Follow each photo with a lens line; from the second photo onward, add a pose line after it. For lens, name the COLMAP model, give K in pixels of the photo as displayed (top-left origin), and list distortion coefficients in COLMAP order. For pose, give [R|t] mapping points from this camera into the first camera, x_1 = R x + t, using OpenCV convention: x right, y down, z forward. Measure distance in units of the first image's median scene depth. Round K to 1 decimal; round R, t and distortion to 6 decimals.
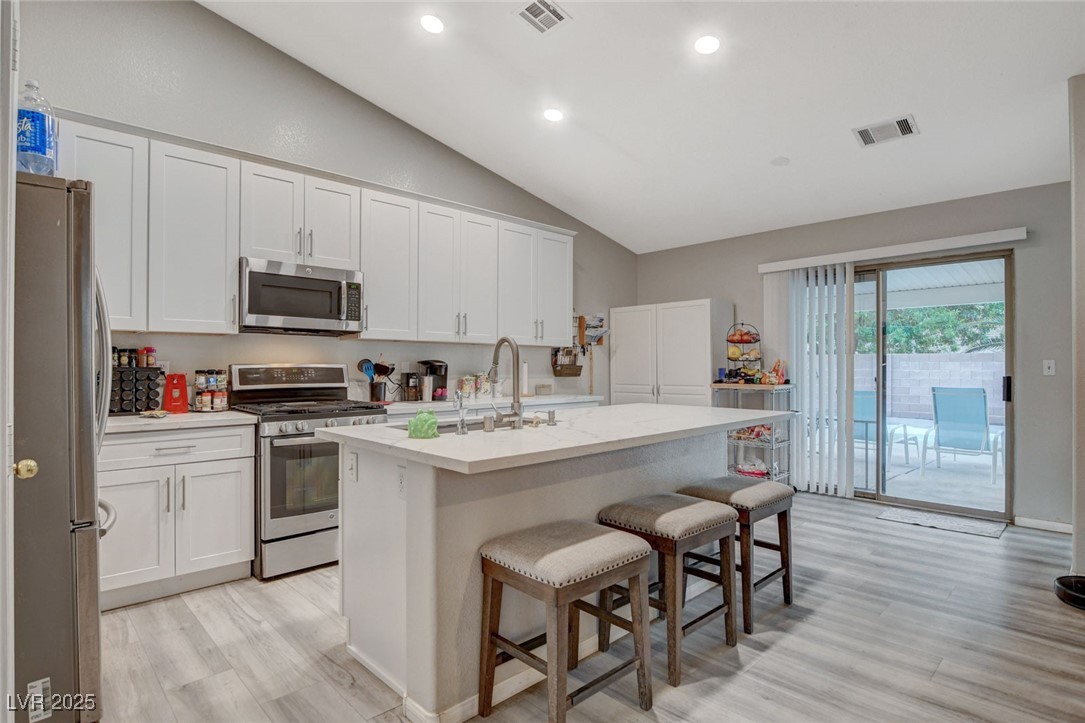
lens RADIAL K [[559.7, 0, 542.5], [0, 559.7, 361.5], [0, 0, 1]] dist [-0.022644, 0.000792]
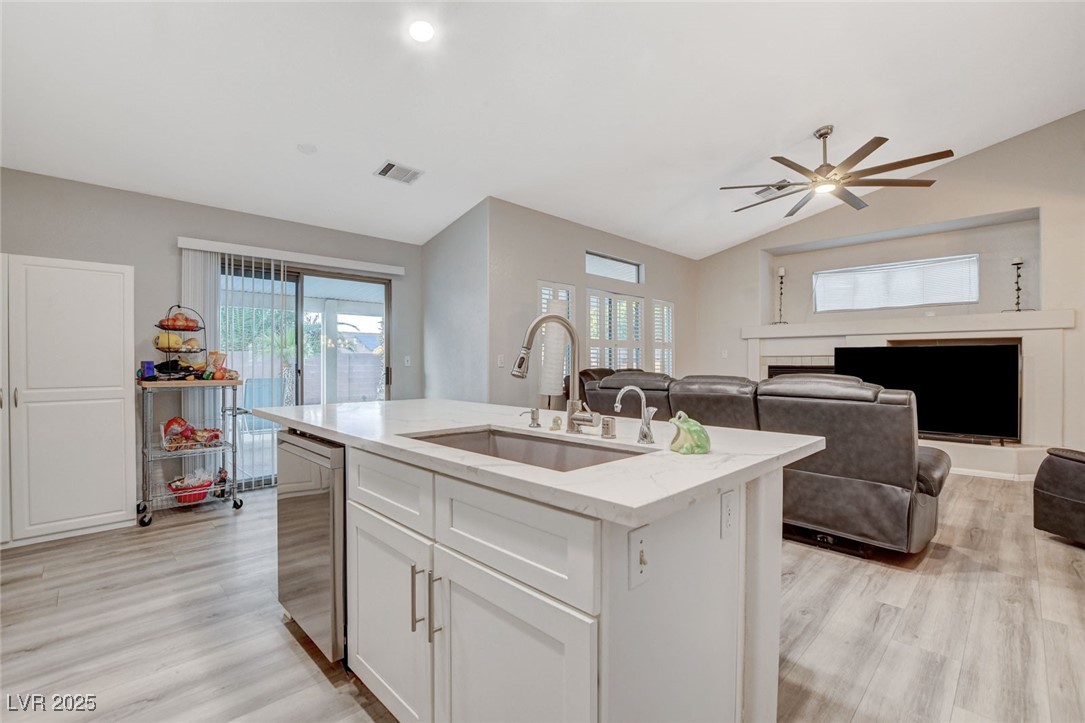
lens RADIAL K [[479.0, 0, 544.2], [0, 479.0, 361.9], [0, 0, 1]] dist [-0.037018, 0.007159]
pose [[-0.013027, 0.001693, 0.999914, -0.419608], [-0.008672, 0.999961, -0.001806, 0.012349], [-0.999878, -0.008695, -0.013012, 0.613446]]
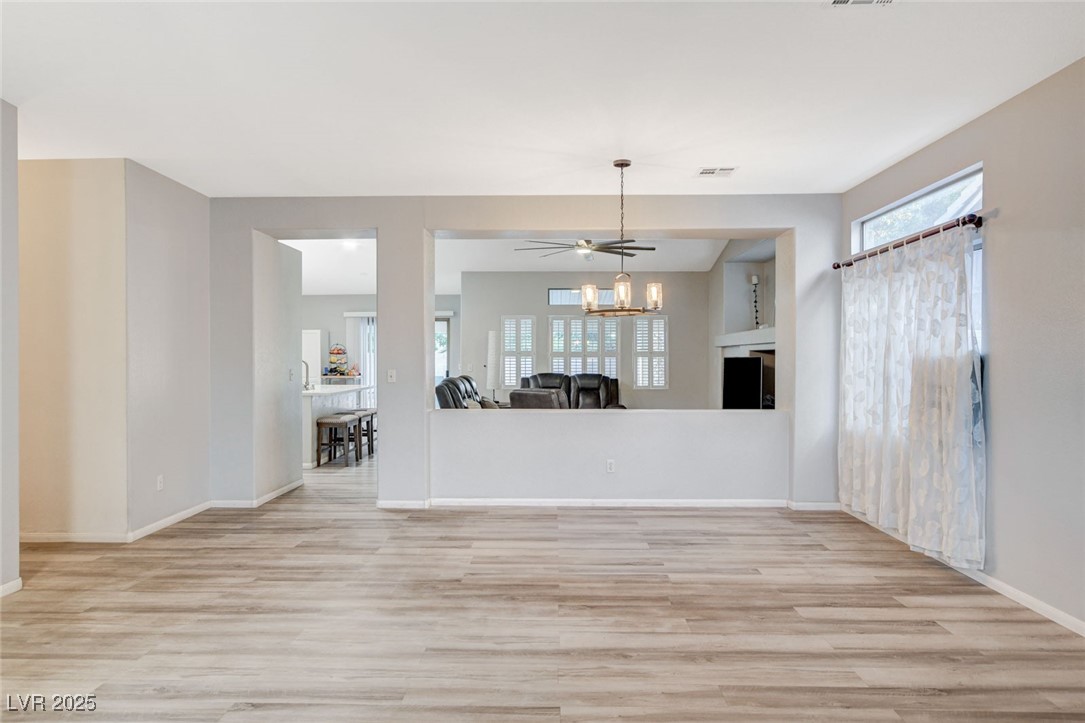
lens RADIAL K [[697.1, 0, 536.9], [0, 697.1, 361.3], [0, 0, 1]] dist [-0.016547, 0.021397]
pose [[0.711313, -0.002108, 0.702873, -1.064573], [-0.006033, 0.999940, 0.009105, -0.045191], [-0.702850, -0.010717, 0.711257, -1.503703]]
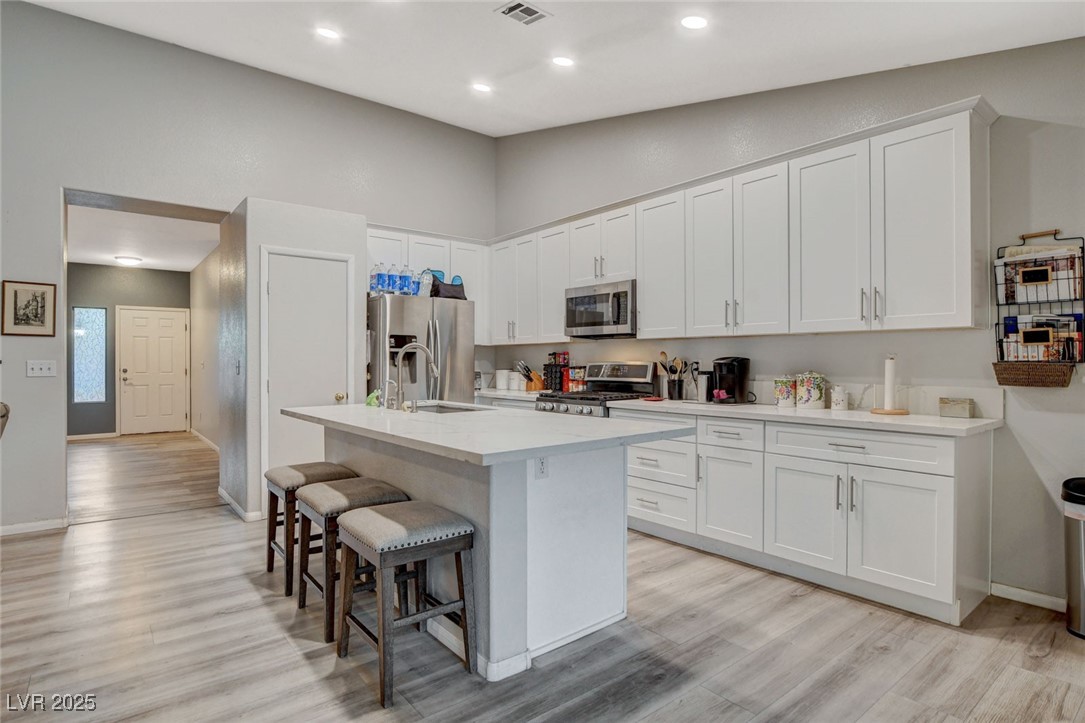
lens RADIAL K [[559.7, 0, 542.5], [0, 559.7, 361.5], [0, 0, 1]] dist [-0.022644, 0.000792]
pose [[-0.083117, 0.001792, -0.996538, 0.764861], [0.011014, 0.999939, 0.000879, 0.000863], [0.996479, -0.010902, -0.083132, 0.856436]]
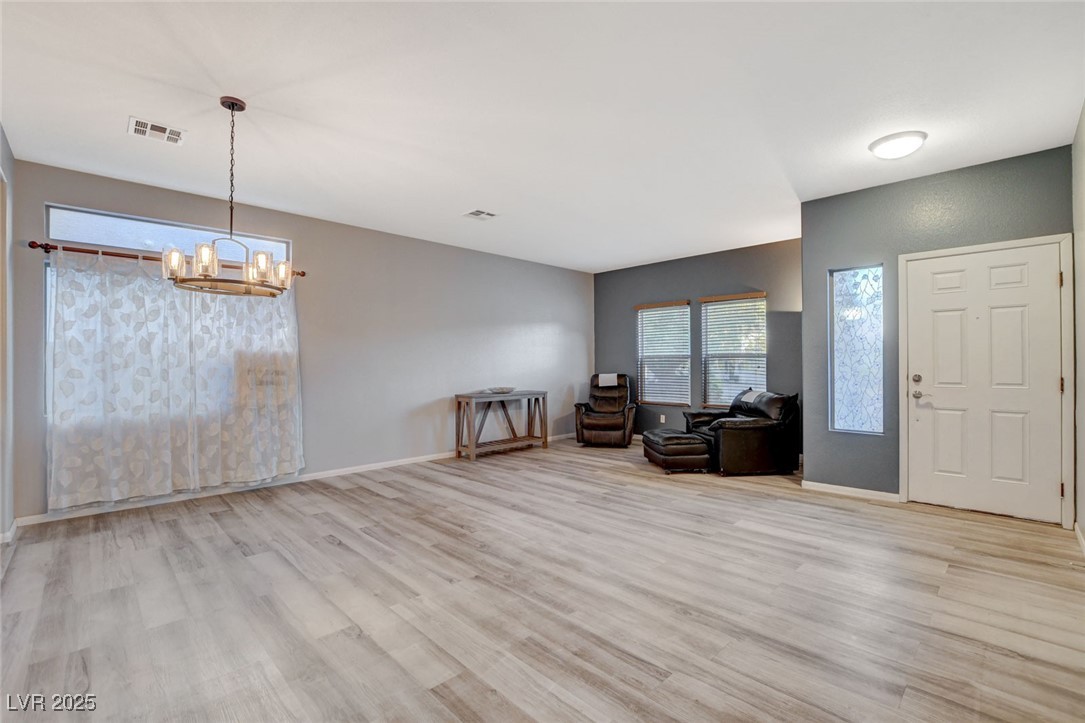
lens RADIAL K [[479.0, 0, 544.2], [0, 479.0, 361.9], [0, 0, 1]] dist [-0.037018, 0.007159]
pose [[-0.999914, 0.004900, -0.012131, -0.517675], [0.005064, 0.999896, -0.013513, -0.004334], [0.012064, -0.013574, -0.999835, -0.032316]]
